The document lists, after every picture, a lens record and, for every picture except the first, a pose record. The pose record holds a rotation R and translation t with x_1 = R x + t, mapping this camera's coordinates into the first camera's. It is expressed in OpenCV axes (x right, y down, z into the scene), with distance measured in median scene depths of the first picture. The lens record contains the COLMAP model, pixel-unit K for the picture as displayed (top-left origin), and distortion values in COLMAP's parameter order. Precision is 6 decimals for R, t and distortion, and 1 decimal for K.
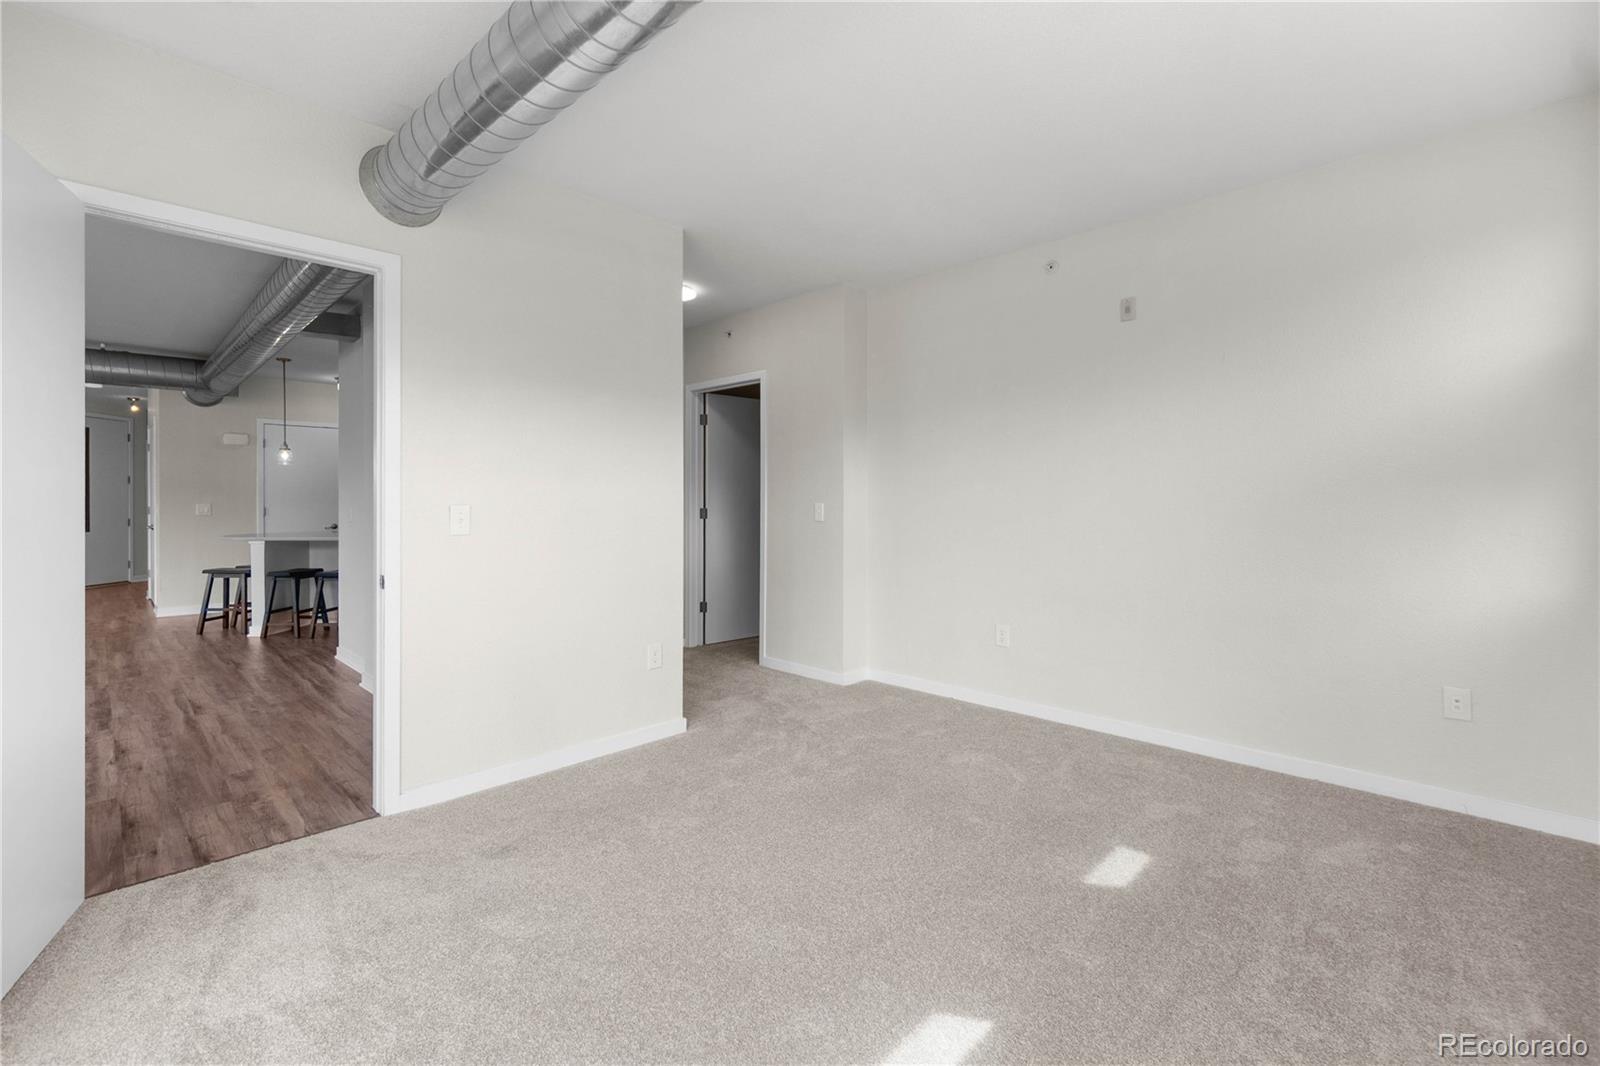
lens RADIAL K [[690.8, 0, 794.4], [0, 690.8, 517.7], [0, 0, 1]] dist [-0.004901, 0.000540]
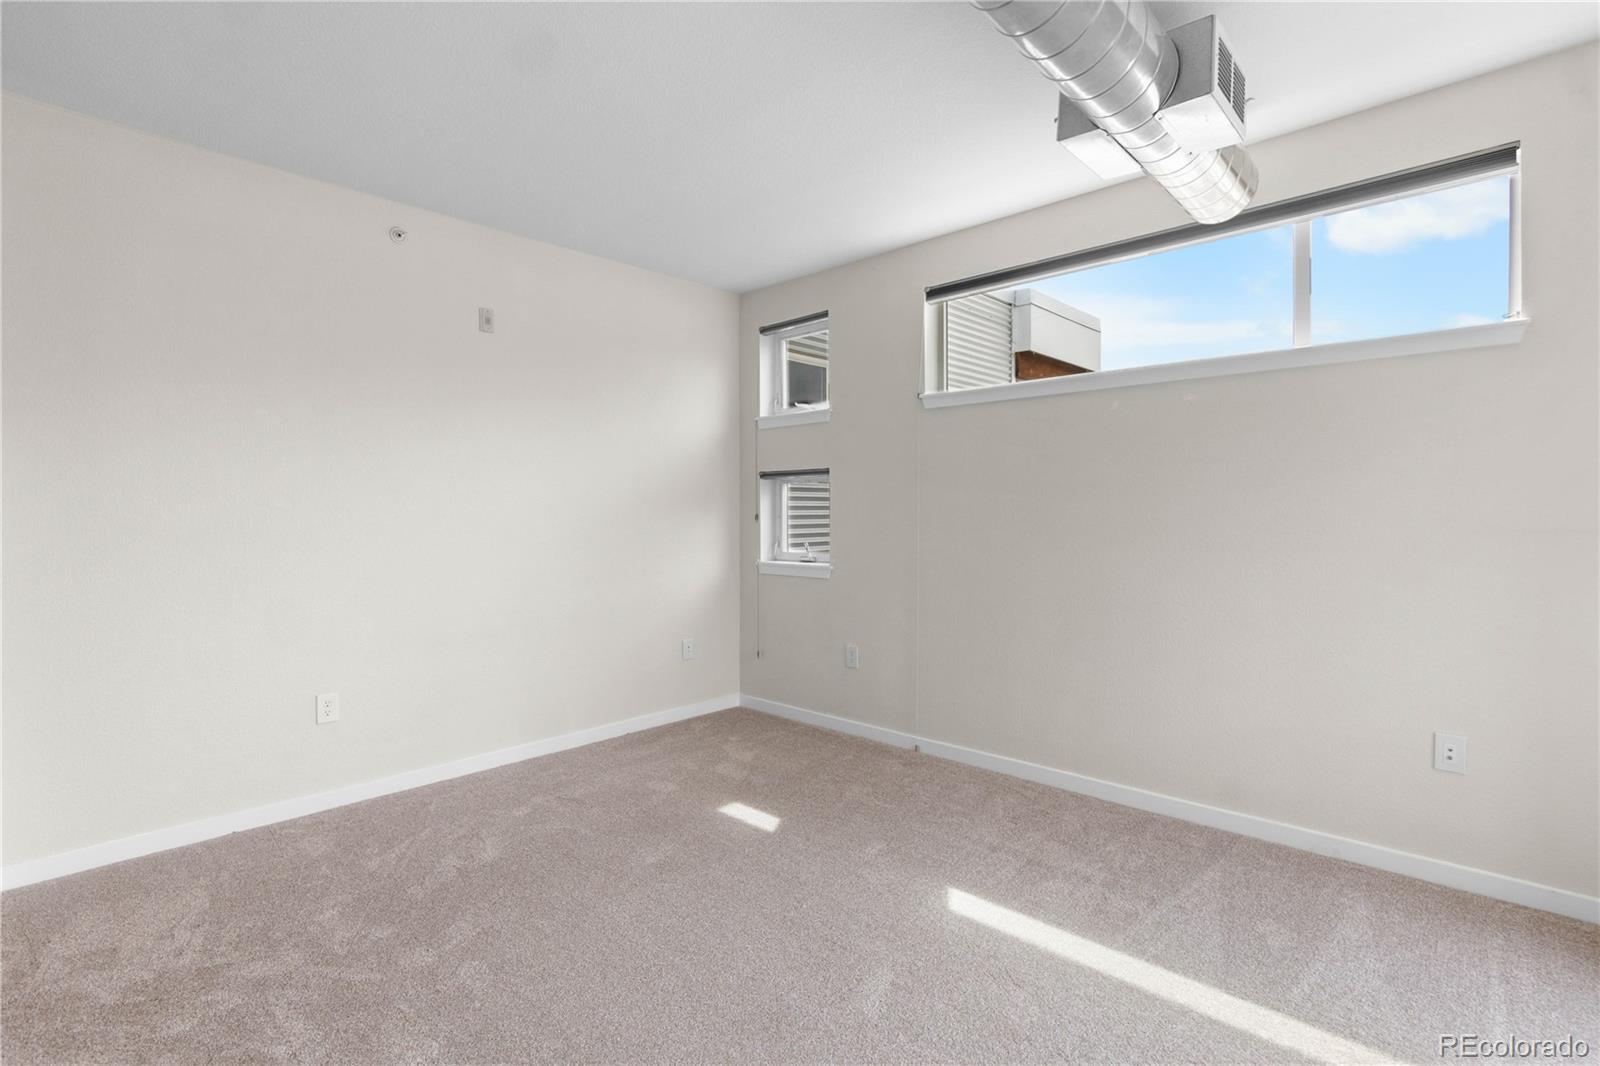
lens RADIAL K [[745.3, 0, 799.9], [0, 745.3, 526.5], [0, 0, 1]] dist [0.002674, -0.000456]
pose [[-0.007701, -0.019366, 0.999783, -0.662361], [0.026300, 0.999463, 0.019563, -0.030504], [-0.999624, 0.026445, -0.007187, 0.690097]]
